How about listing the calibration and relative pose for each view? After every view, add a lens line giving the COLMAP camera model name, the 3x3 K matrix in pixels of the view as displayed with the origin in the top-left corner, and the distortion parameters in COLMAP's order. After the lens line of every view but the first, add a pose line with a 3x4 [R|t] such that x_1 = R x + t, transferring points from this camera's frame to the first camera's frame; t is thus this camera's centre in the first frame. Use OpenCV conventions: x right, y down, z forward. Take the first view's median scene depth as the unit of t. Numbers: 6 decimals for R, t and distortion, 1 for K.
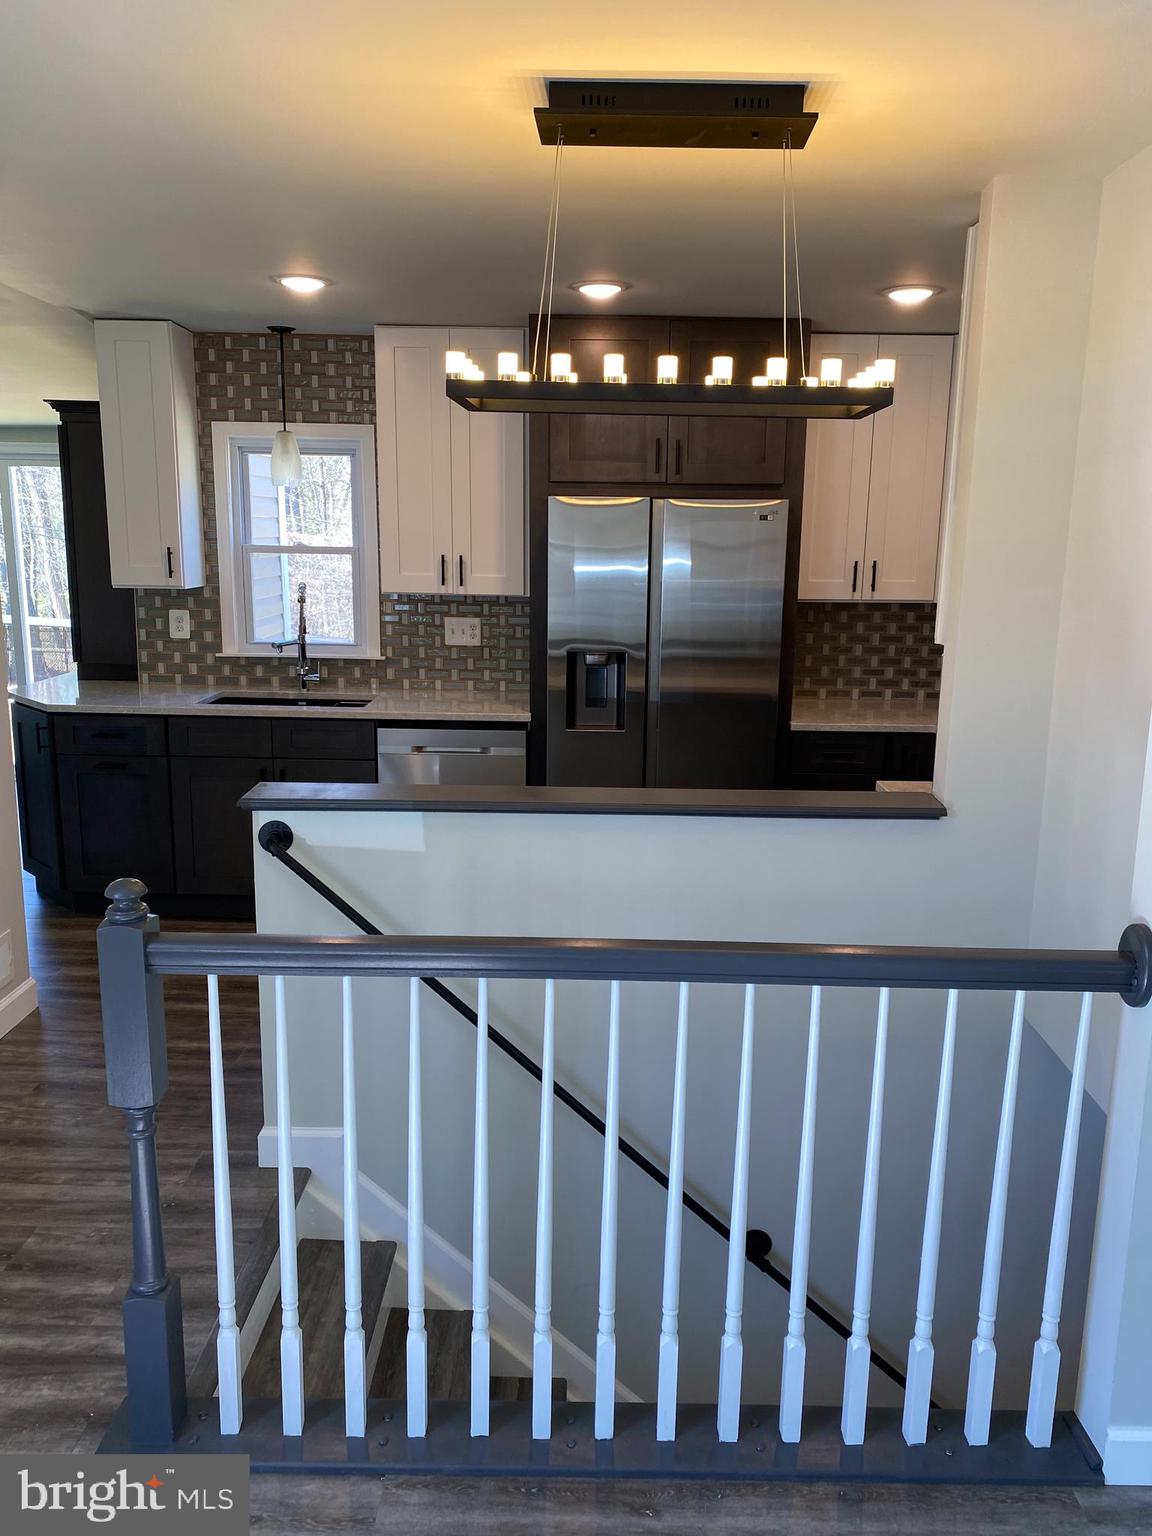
lens RADIAL K [[1190.0, 0, 574.9], [0, 1190.0, 774.4], [0, 0, 1]] dist [0.006774, -0.000613]
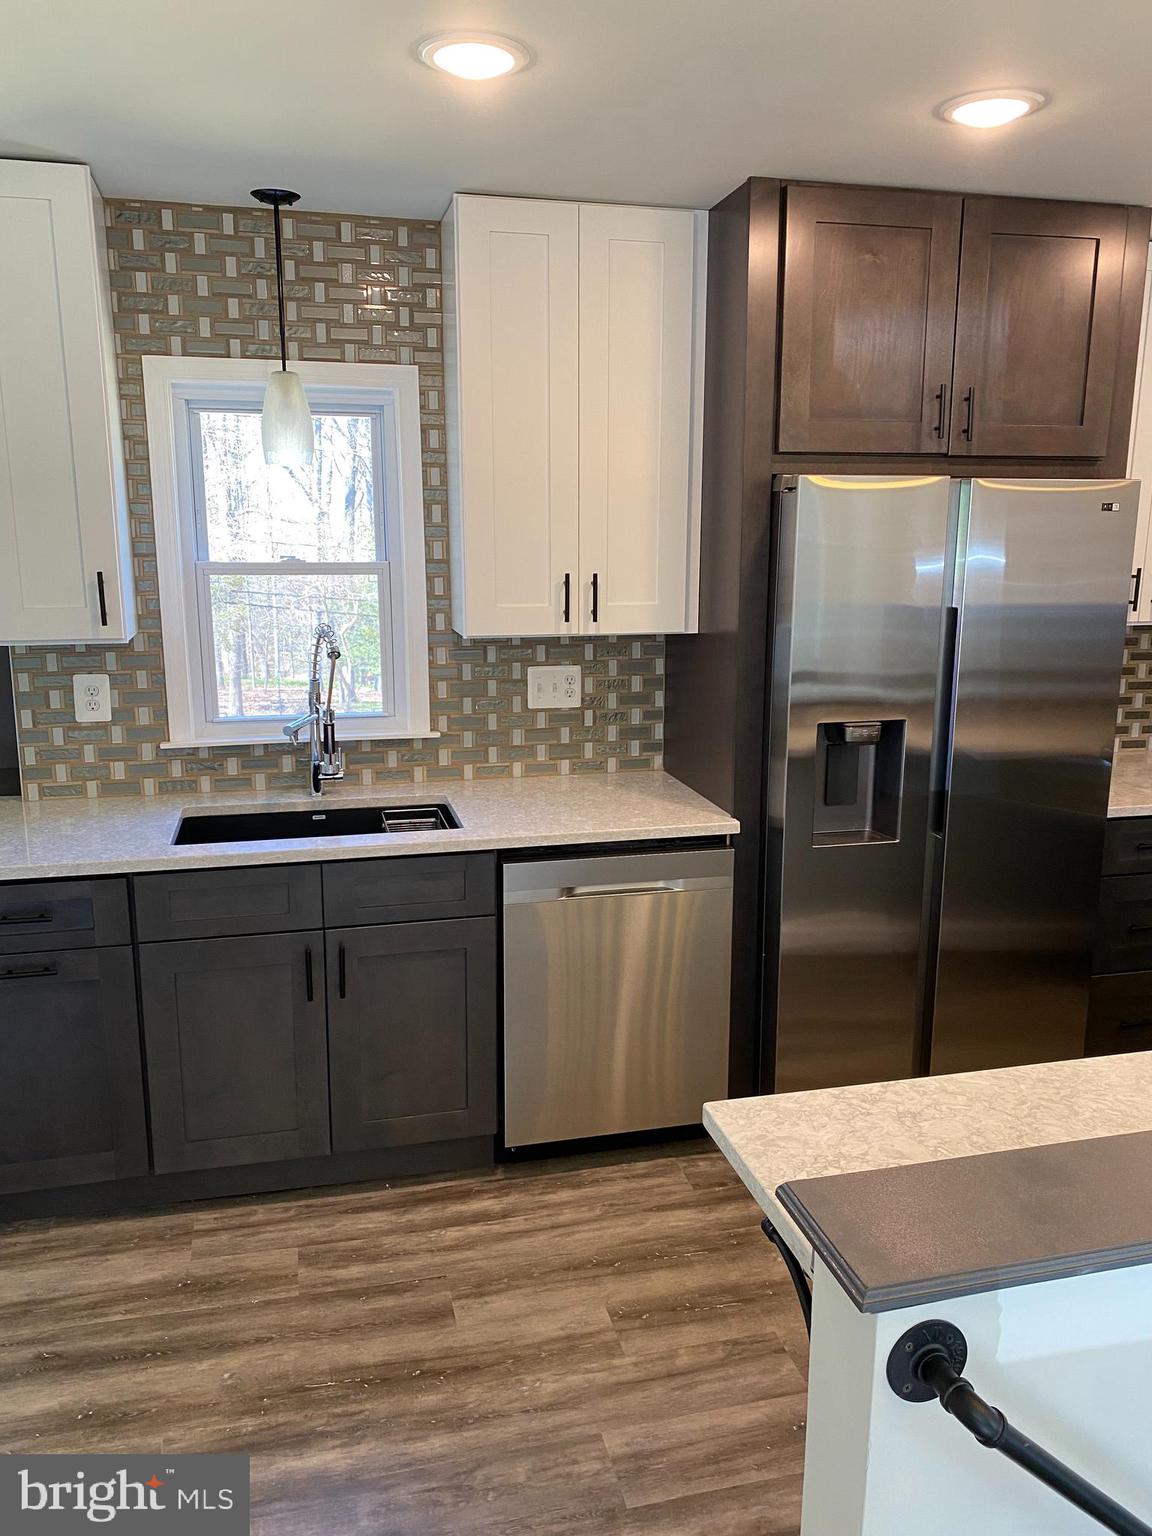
lens RADIAL K [[1190.0, 0, 591.7], [0, 1190.0, 774.1], [0, 0, 1]] dist [0.006774, -0.000613]
pose [[0.965470, -0.067435, 0.251634, -0.252161], [0.065808, 0.997721, 0.014888, -0.083790], [-0.252064, 0.002186, 0.967708, 0.374120]]
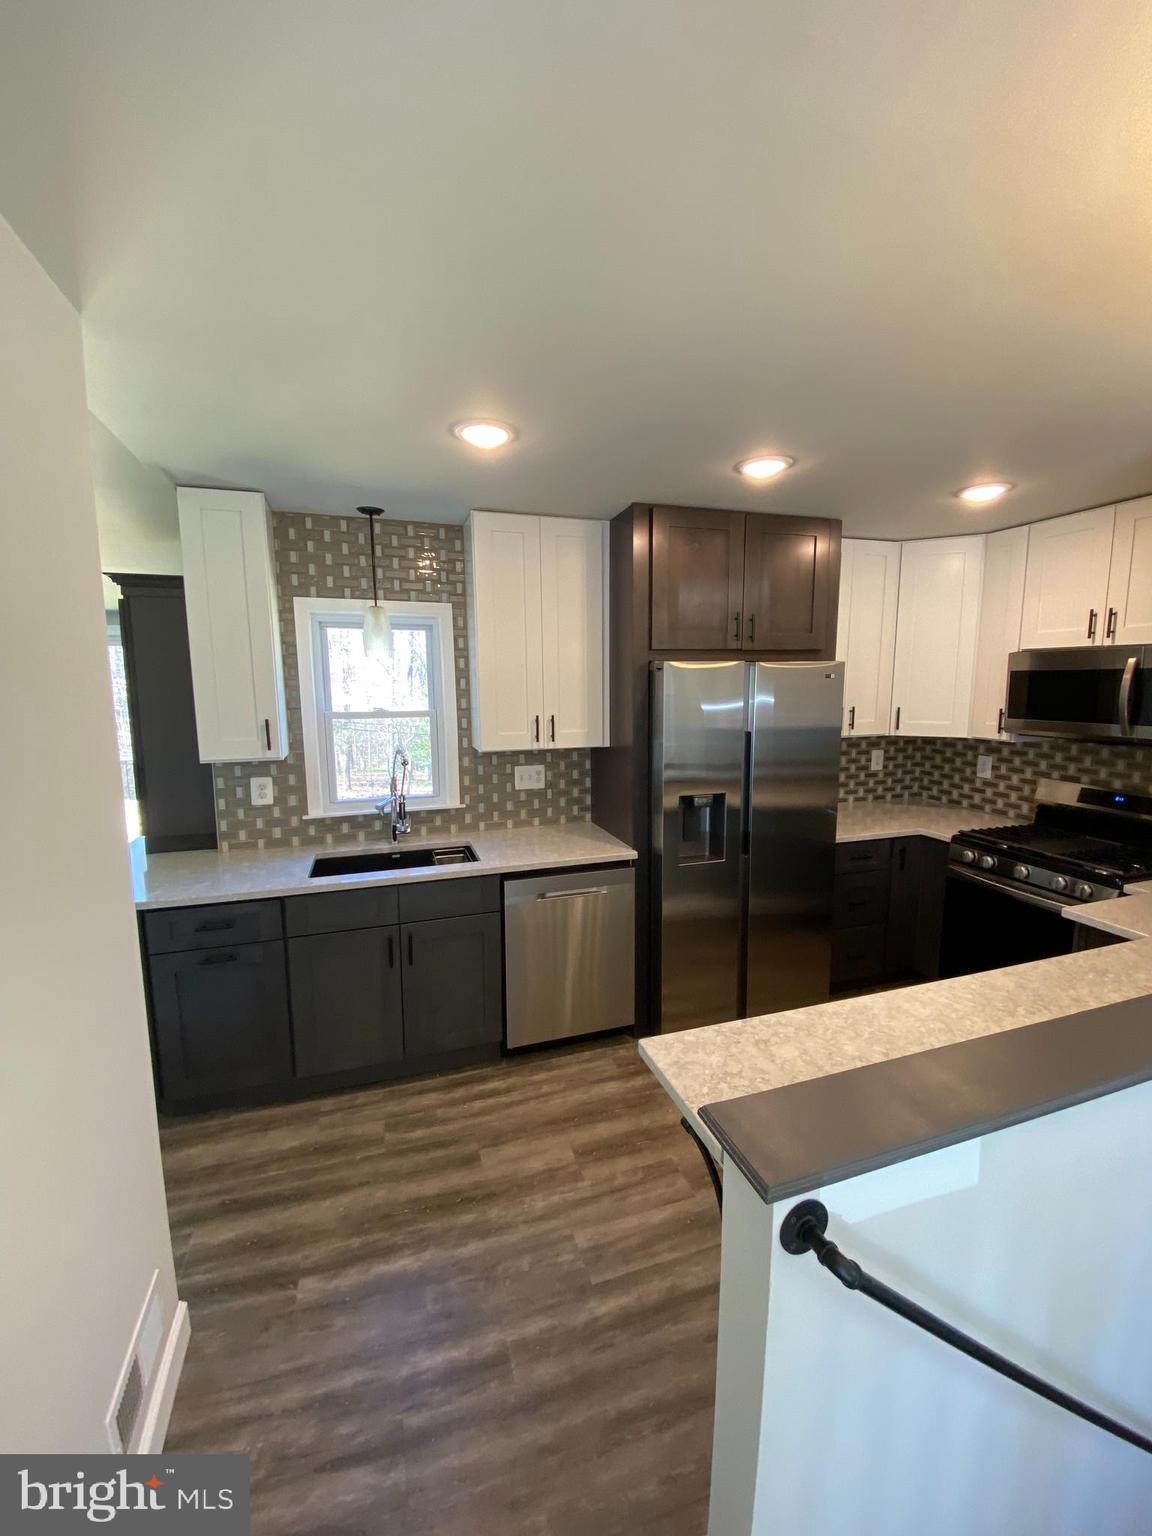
lens RADIAL K [[630.7, 0, 587.4], [0, 630.7, 763.4], [0, 0, 1]] dist [0.001603, -0.011335]
pose [[0.942475, -0.067250, 0.327443, -0.252620], [0.091690, 0.993992, -0.059765, -0.095137], [-0.321457, 0.086350, 0.942979, 0.409949]]
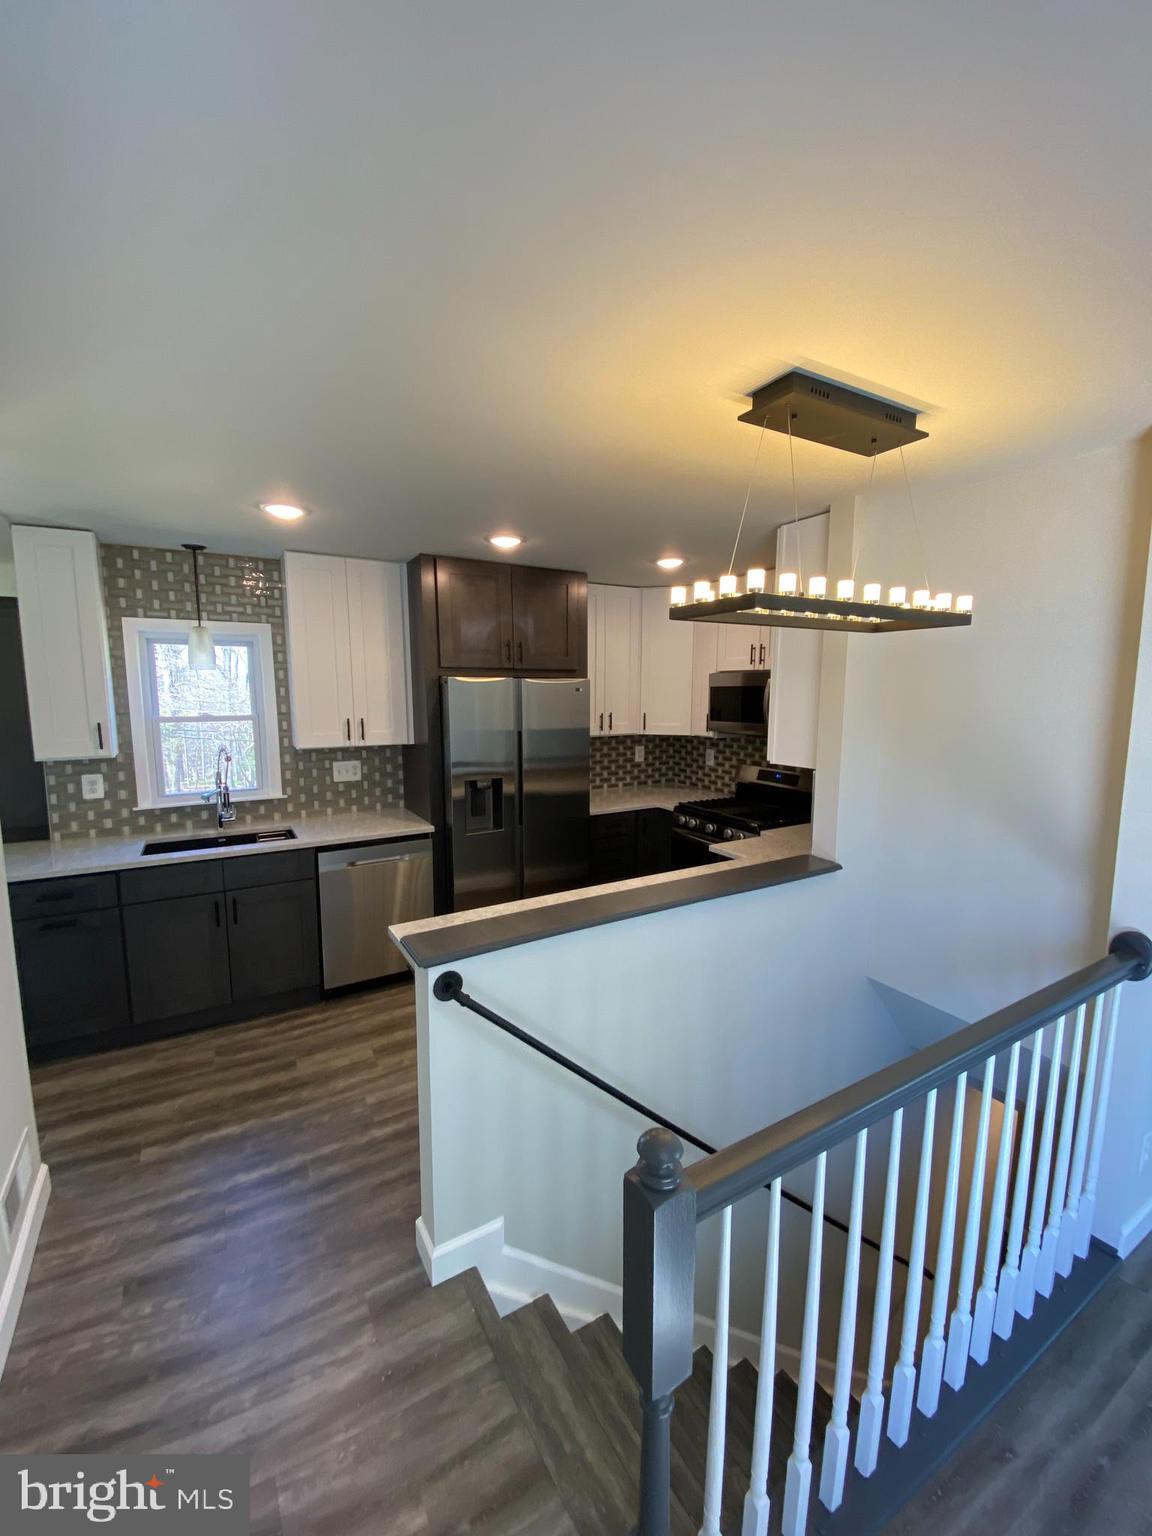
lens RADIAL K [[630.7, 0, 588.1], [0, 630.7, 766.0], [0, 0, 1]] dist [0.001603, -0.011335]
pose [[0.849371, -0.082317, 0.521338, -0.247661], [0.122315, 0.991572, -0.042712, -0.062701], [-0.513428, 0.100045, 0.852281, 0.233333]]
